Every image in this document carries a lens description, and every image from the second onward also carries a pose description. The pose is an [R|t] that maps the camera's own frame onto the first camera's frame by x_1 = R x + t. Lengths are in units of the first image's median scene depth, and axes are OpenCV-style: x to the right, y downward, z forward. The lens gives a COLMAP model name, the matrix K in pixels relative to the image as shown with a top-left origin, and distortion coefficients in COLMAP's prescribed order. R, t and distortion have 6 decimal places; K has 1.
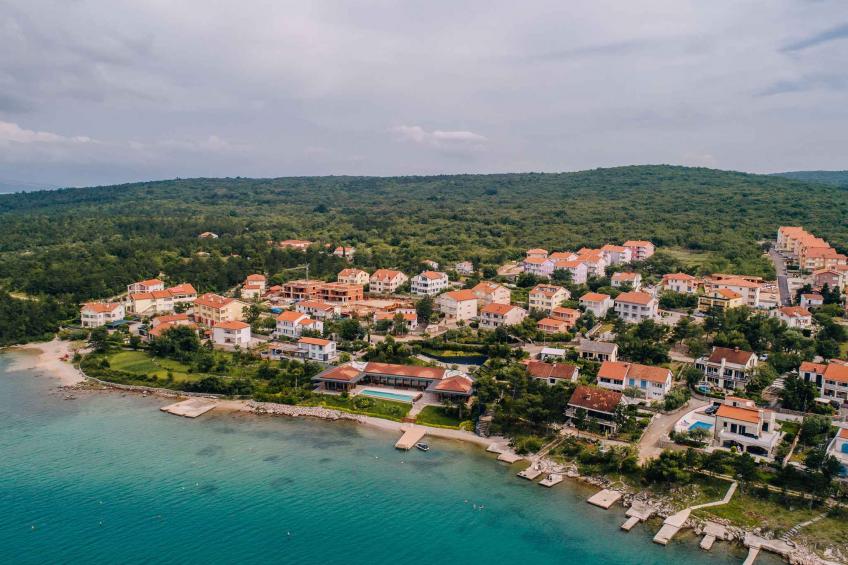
lens RADIAL K [[636.4, 0, 422.2], [0, 636.4, 300.1], [0, 0, 1]] dist [-0.012961, -0.000824]
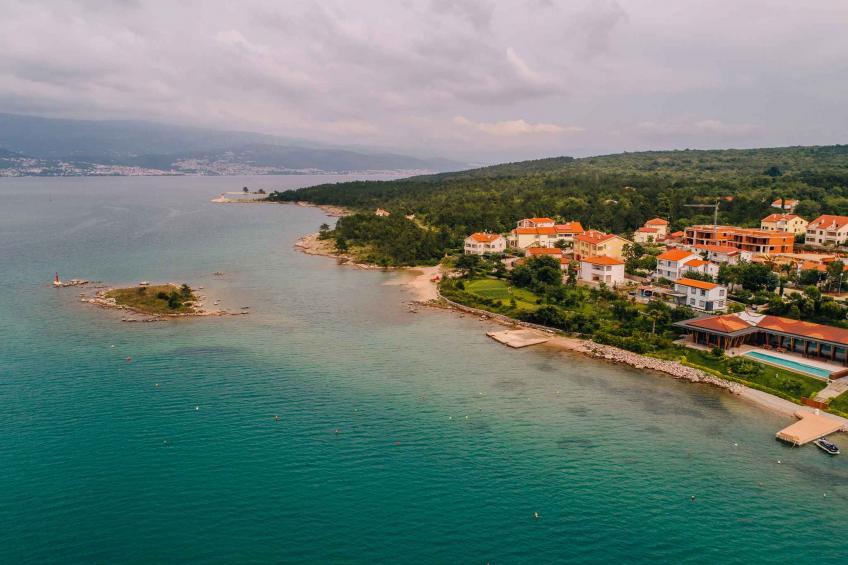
lens RADIAL K [[636.4, 0, 422.2], [0, 636.4, 300.1], [0, 0, 1]] dist [-0.012961, -0.000824]
pose [[0.789756, 0.109210, -0.603621, 0.027344], [-0.082319, 0.993992, 0.072133, 0.051776], [0.607872, -0.007278, 0.794002, 0.188747]]
